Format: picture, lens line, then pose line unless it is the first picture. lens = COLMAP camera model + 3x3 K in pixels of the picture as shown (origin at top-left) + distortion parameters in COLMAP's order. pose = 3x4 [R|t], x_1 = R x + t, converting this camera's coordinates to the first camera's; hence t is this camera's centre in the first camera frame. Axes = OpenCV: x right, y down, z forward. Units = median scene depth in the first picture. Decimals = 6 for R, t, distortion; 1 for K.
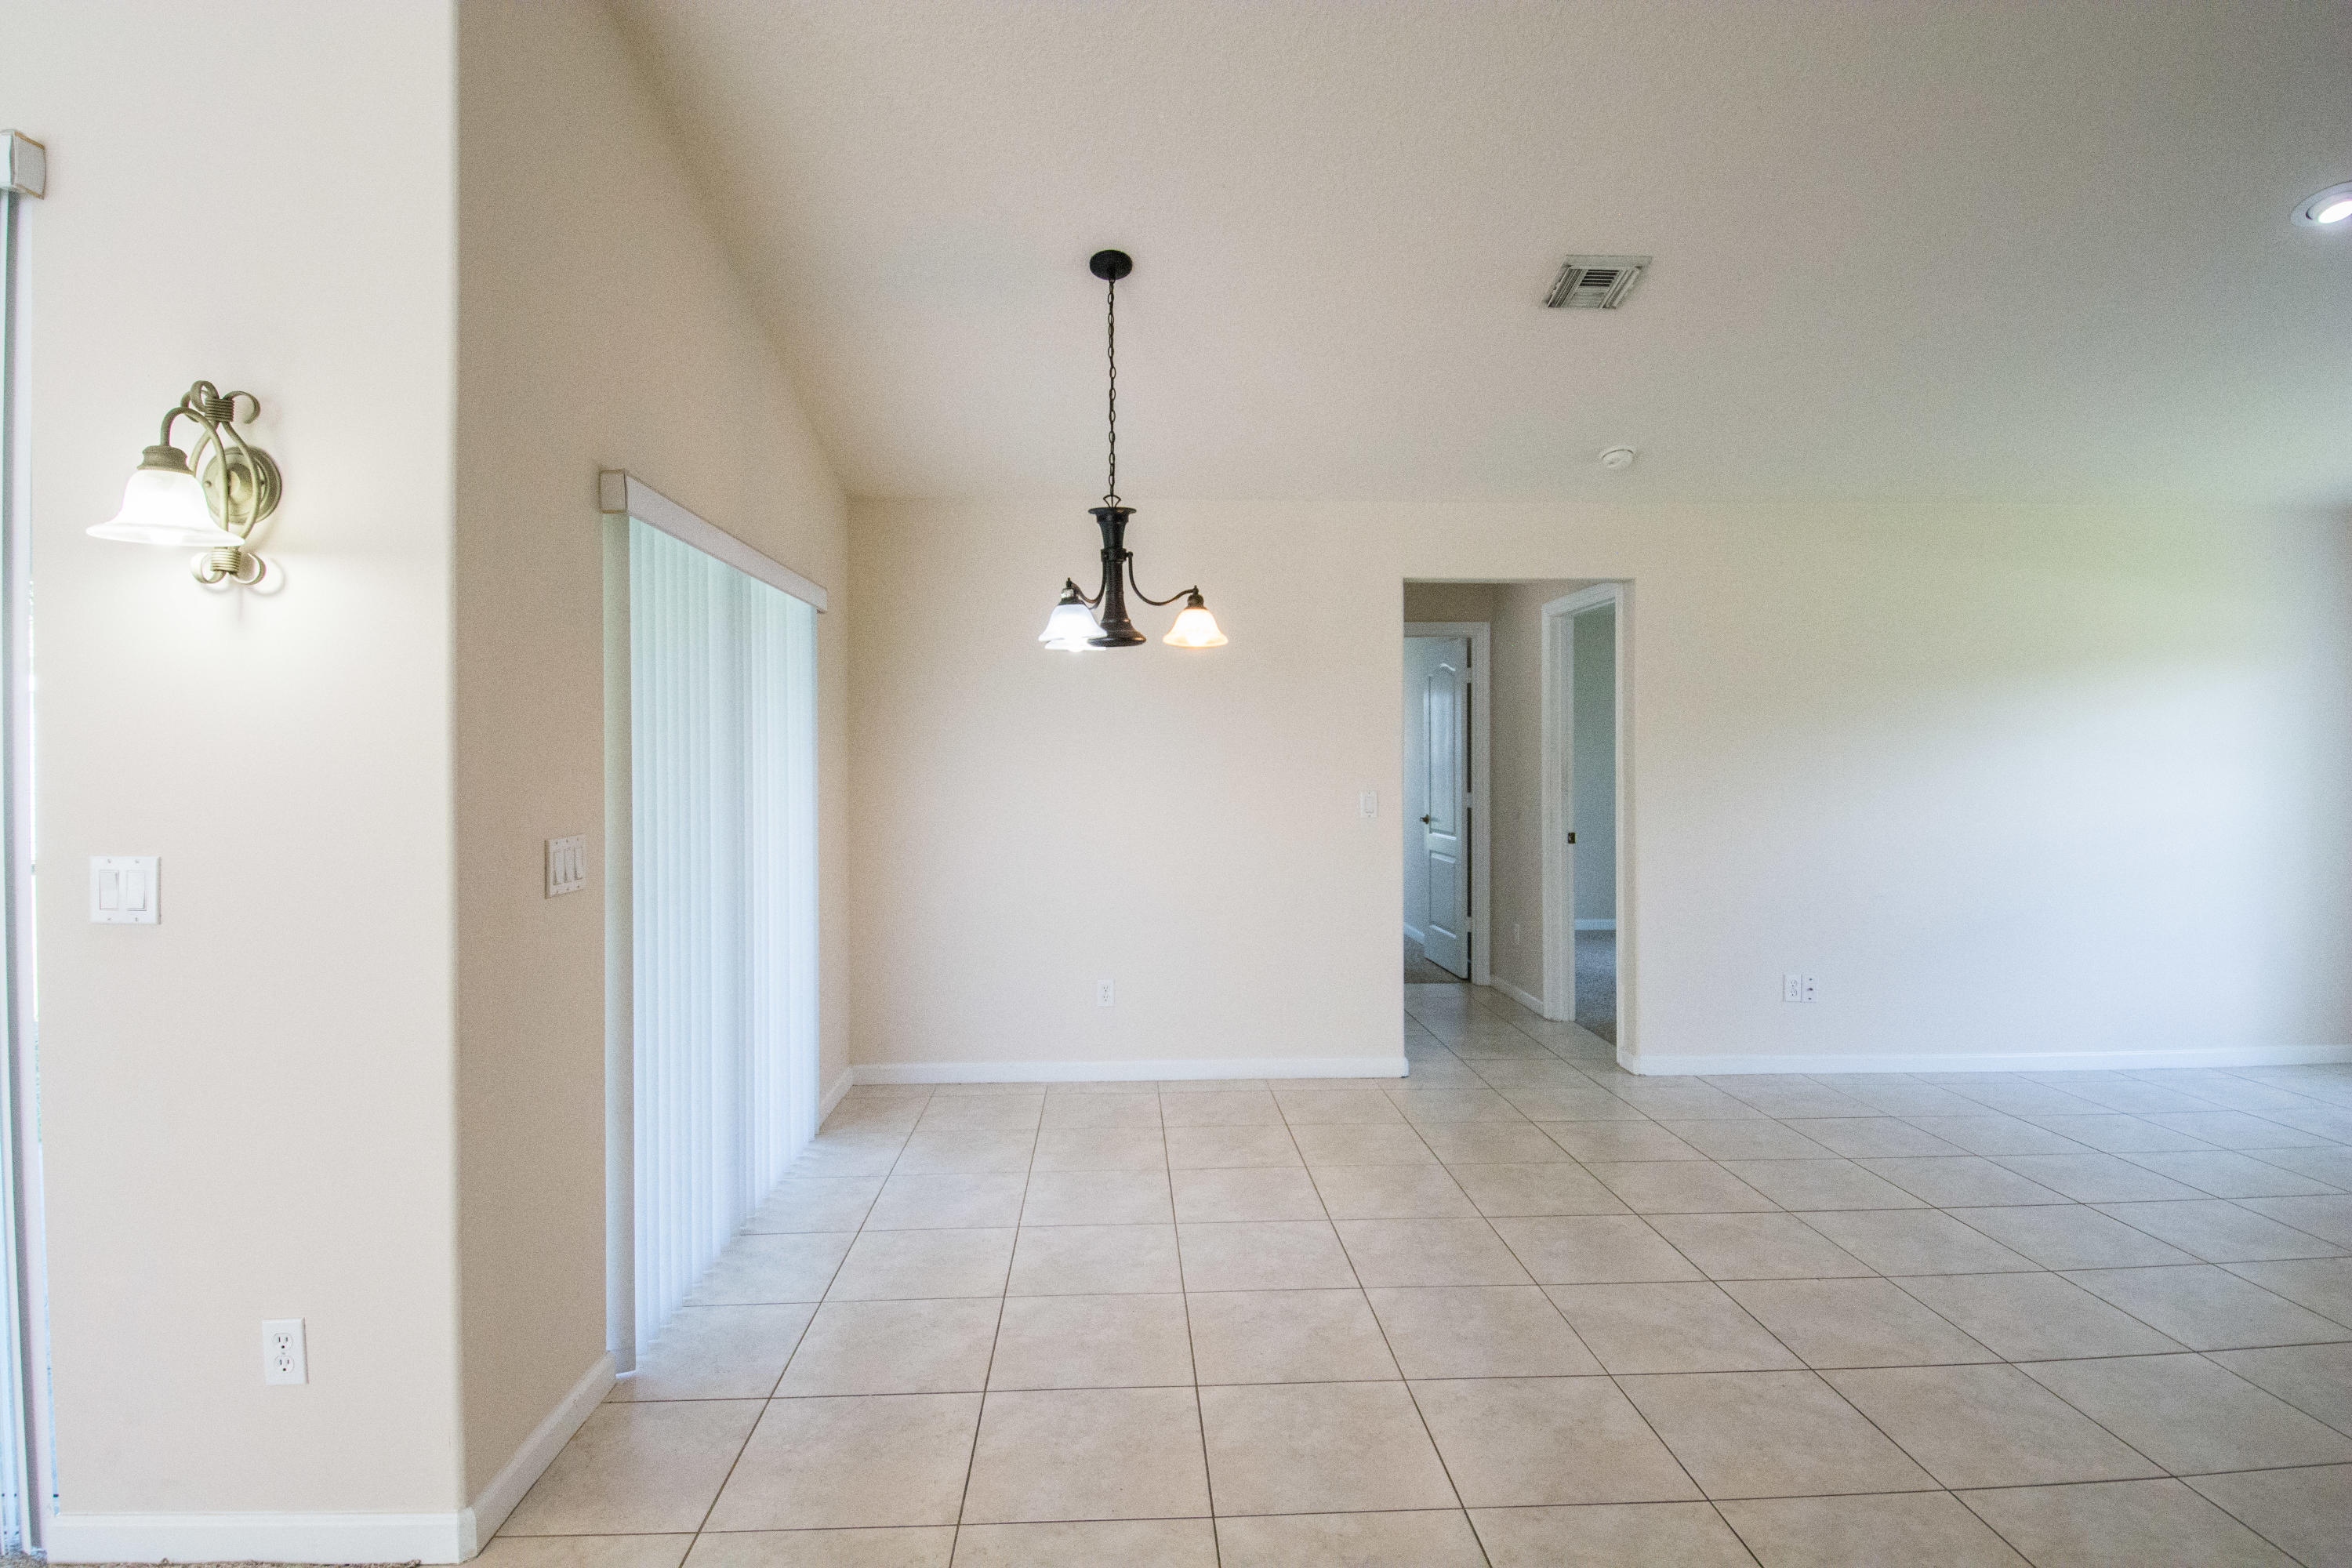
lens RADIAL K [[1217.0, 0, 1171.1], [0, 1217.0, 768.8], [0, 0, 1]] dist [0.052812, -0.053970]
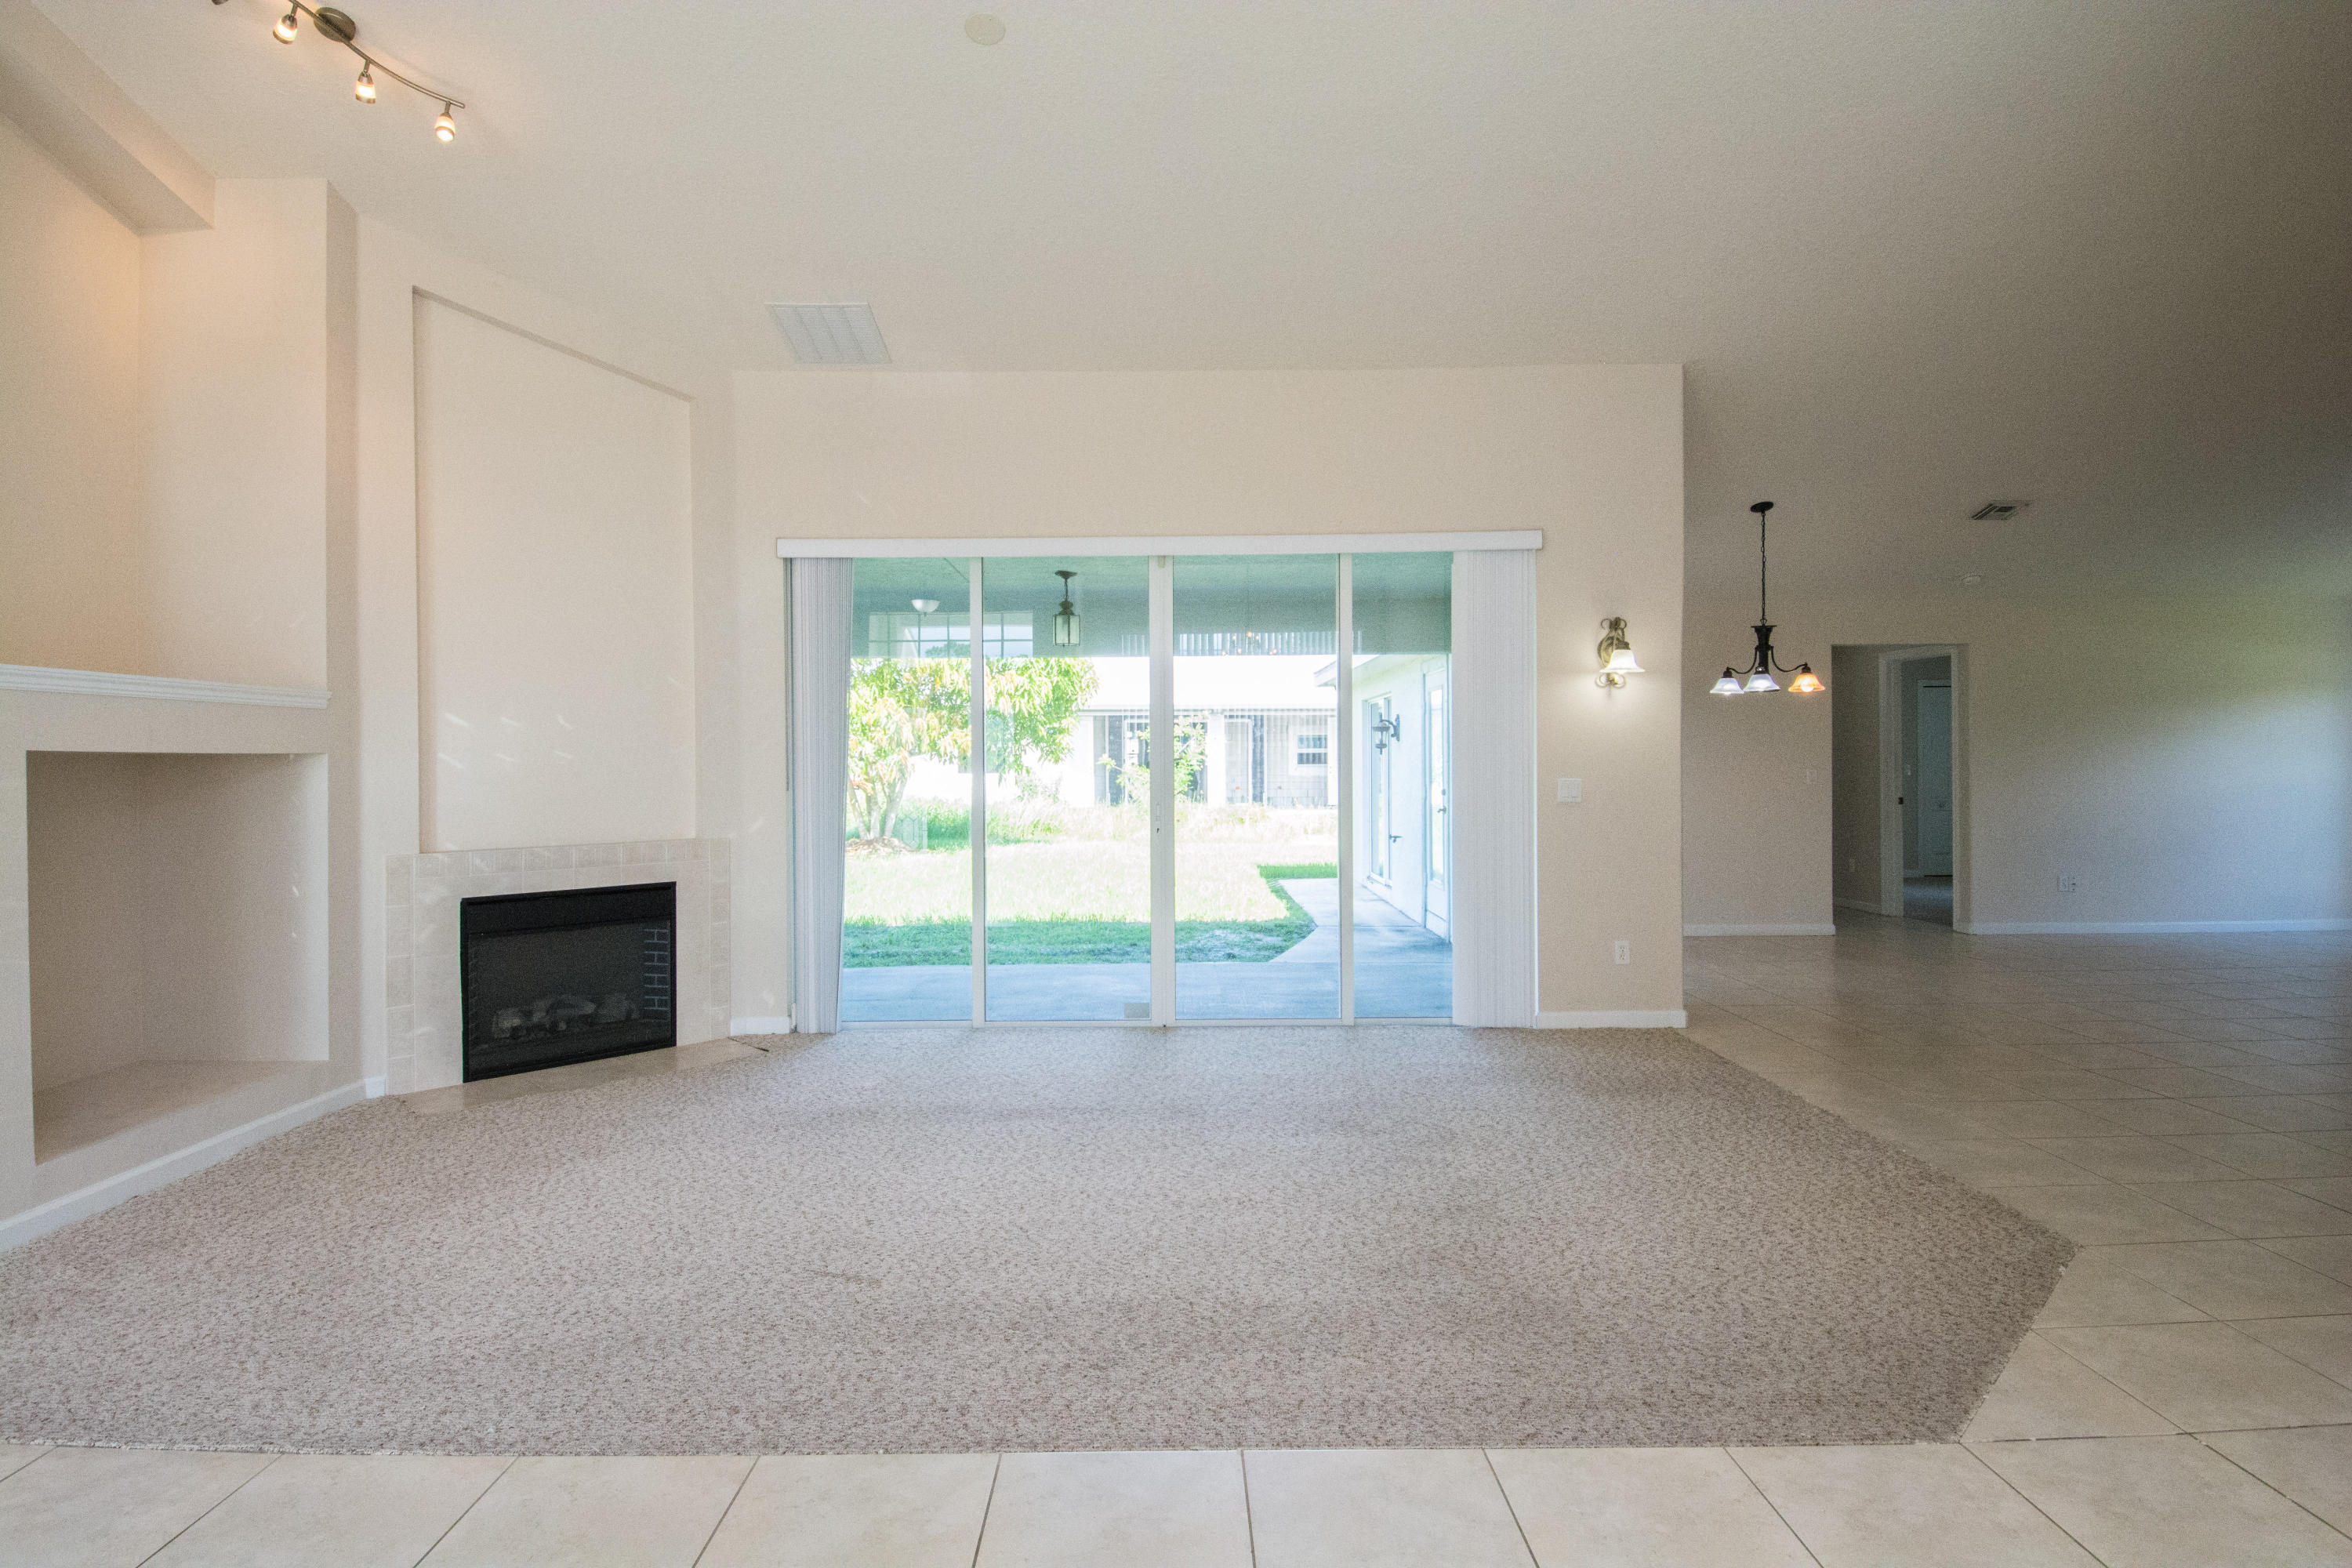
lens RADIAL K [[1217.0, 0, 1171.1], [0, 1217.0, 768.8], [0, 0, 1]] dist [0.052812, -0.053970]
pose [[0.999182, -0.005269, -0.040093, -0.792173], [0.005002, 0.999965, -0.006765, 0.030145], [0.040127, 0.006558, 0.999173, -0.906598]]
